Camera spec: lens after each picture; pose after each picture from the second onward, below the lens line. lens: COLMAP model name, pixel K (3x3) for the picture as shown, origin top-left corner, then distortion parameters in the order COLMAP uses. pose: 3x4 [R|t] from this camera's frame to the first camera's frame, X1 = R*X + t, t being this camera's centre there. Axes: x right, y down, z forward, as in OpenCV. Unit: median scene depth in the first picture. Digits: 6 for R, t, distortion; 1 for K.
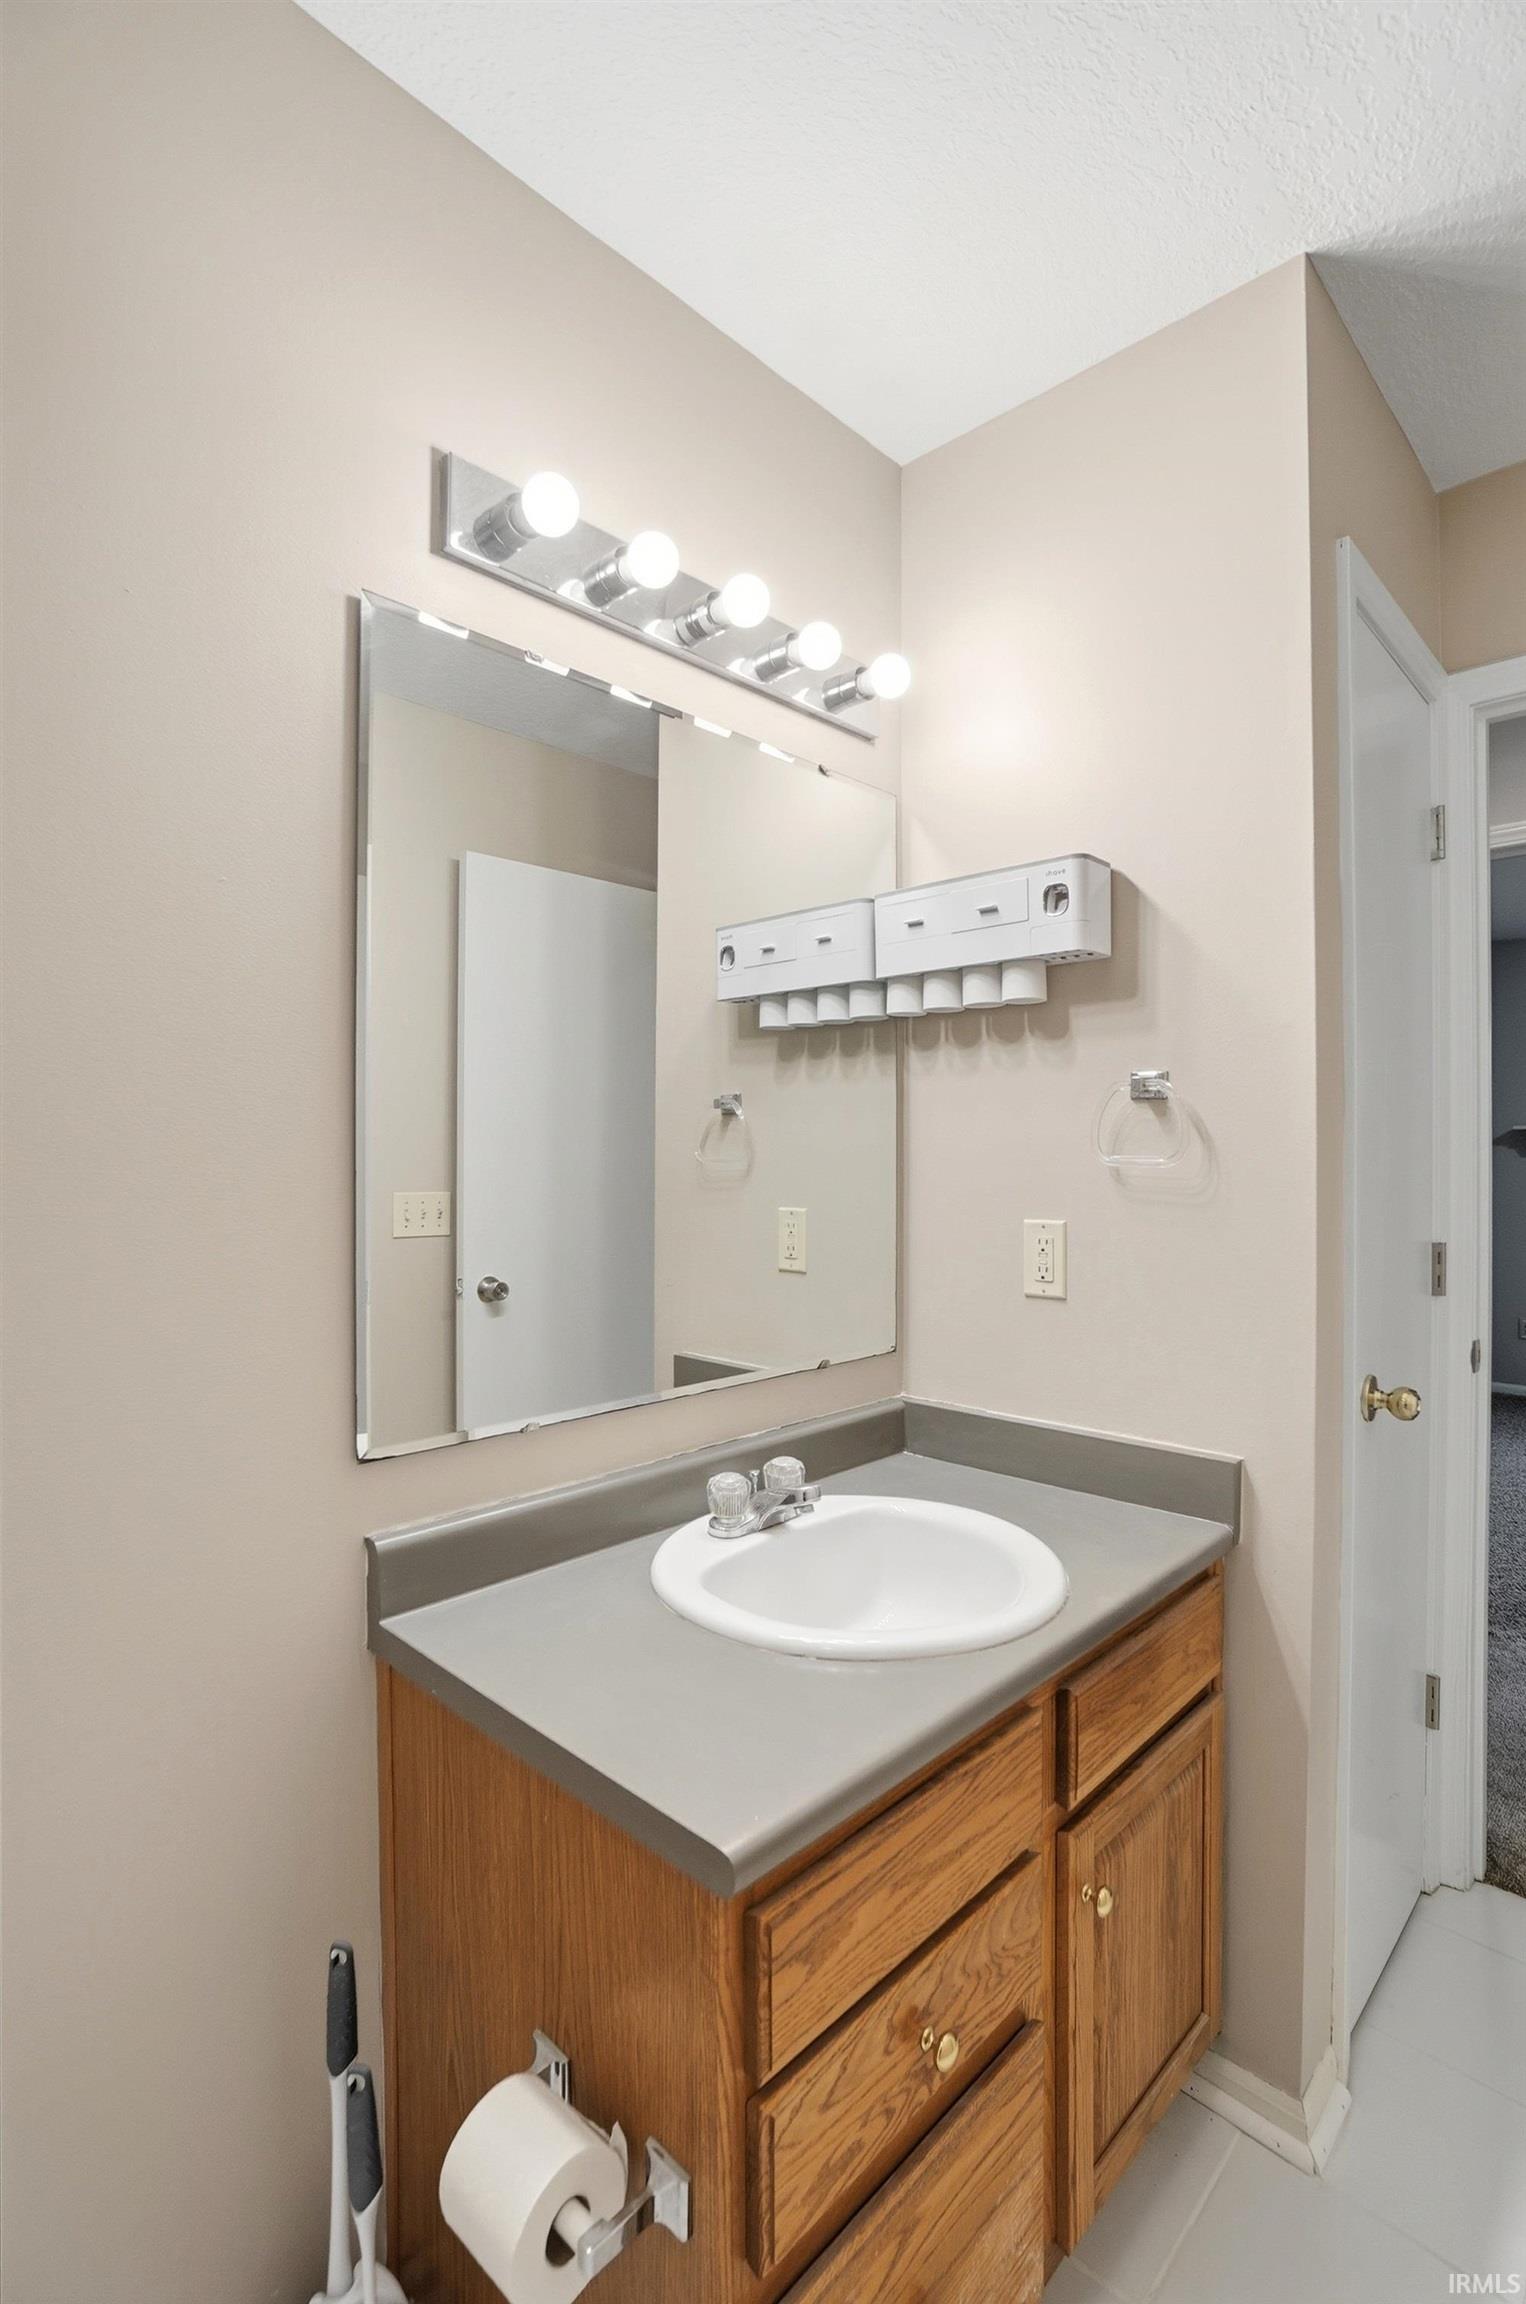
lens RADIAL K [[1077.5, 0, 763.0], [0, 1077.5, 1152.0], [0, 0, 1]] dist [-0.046844, 0.000549]
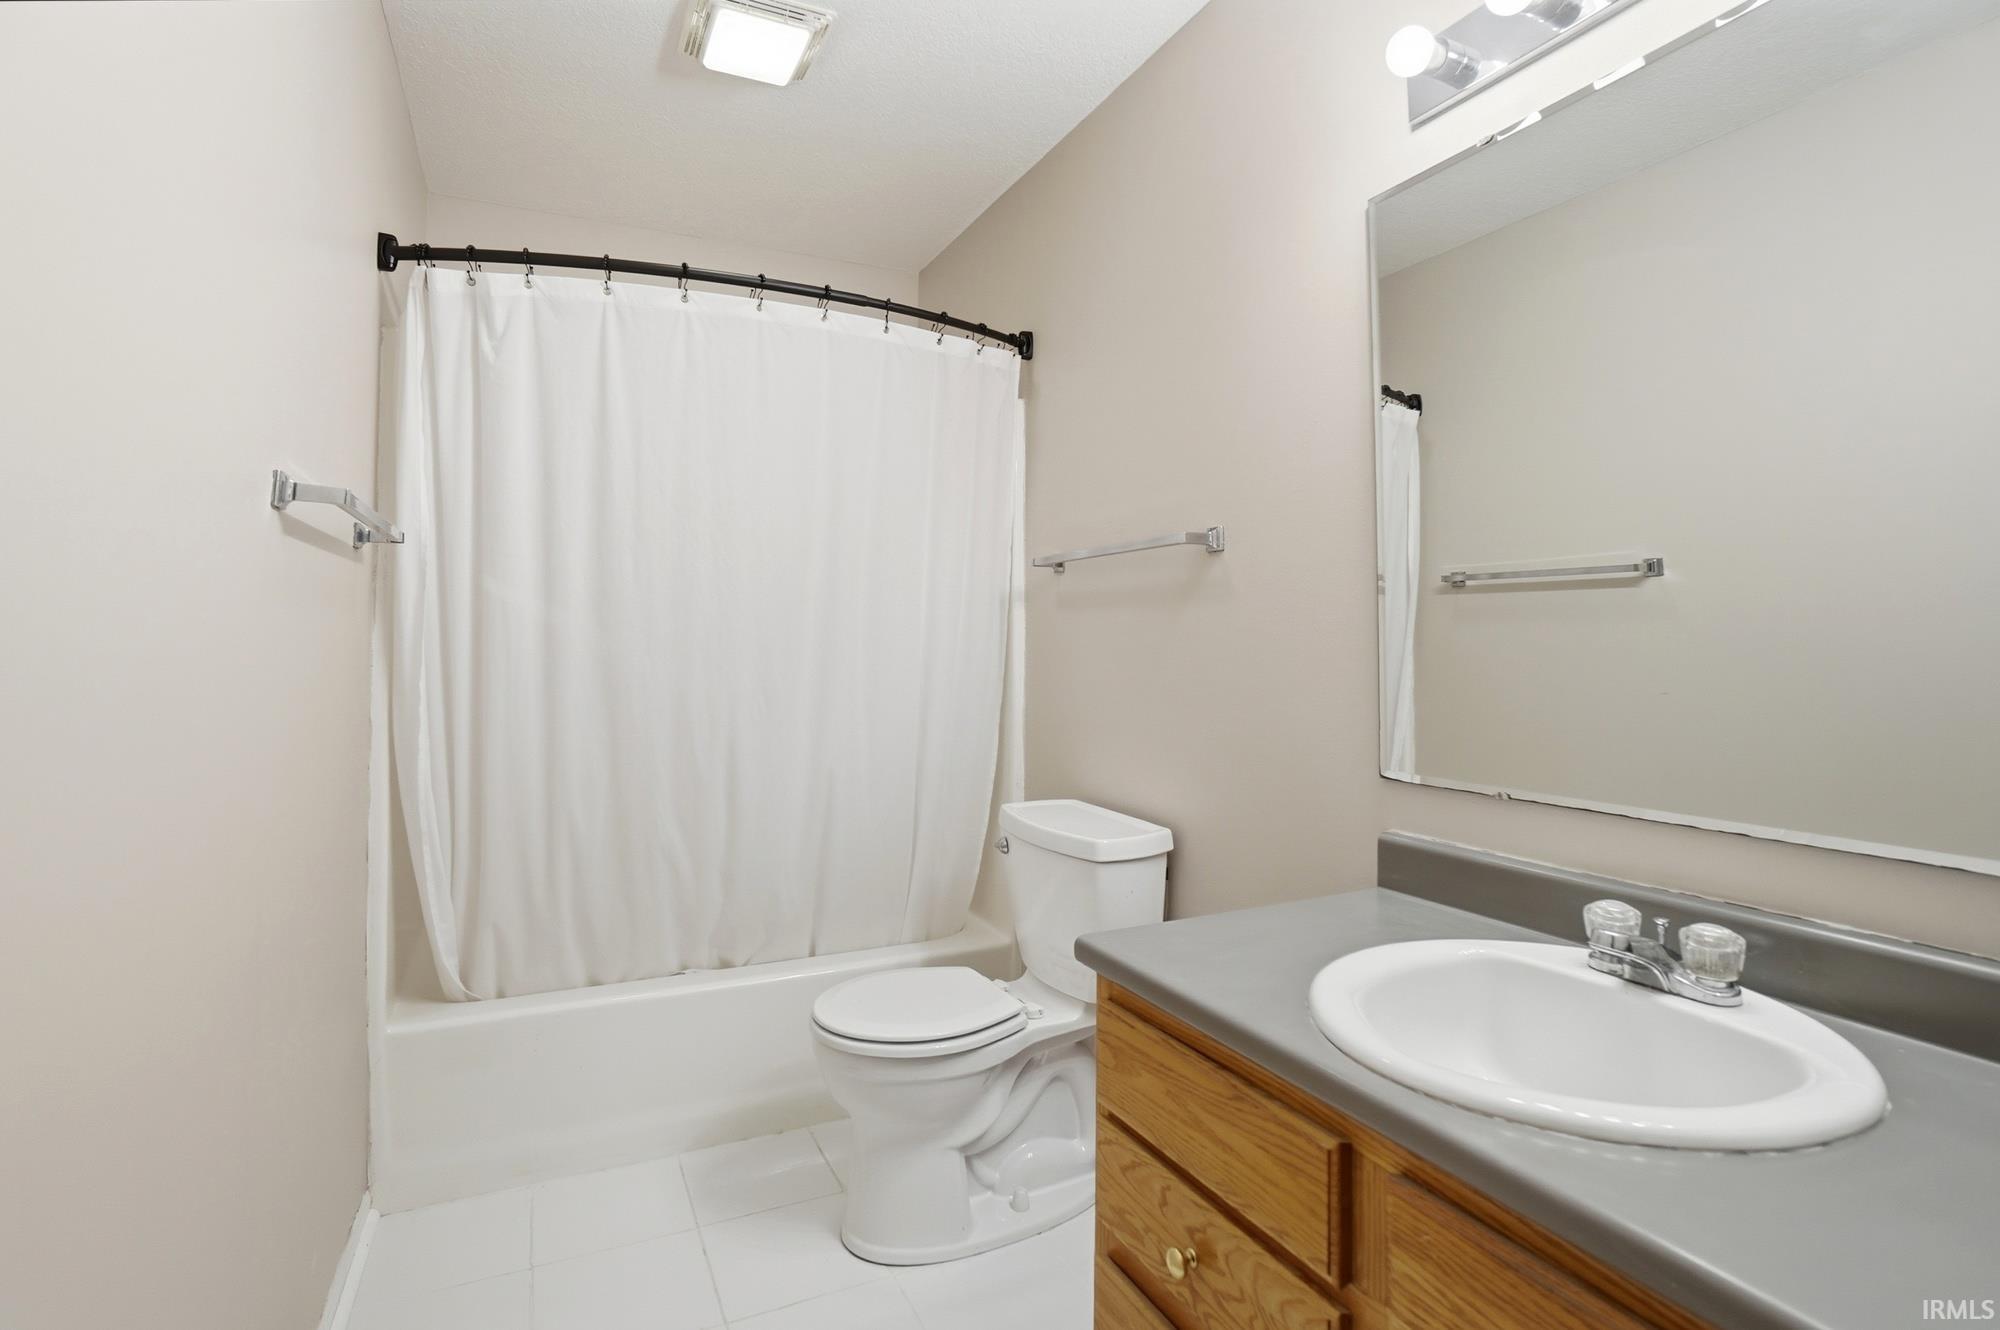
lens RADIAL K [[880.7, 0, 992.9], [0, 880.7, 646.8], [0, 0, 1]] dist [-0.039138, 0.000168]
pose [[-0.323076, 0.010531, -0.946315, 1.166452], [0.005506, 0.999942, 0.009248, 0.109115], [0.946357, -0.002223, -0.323115, 1.075629]]
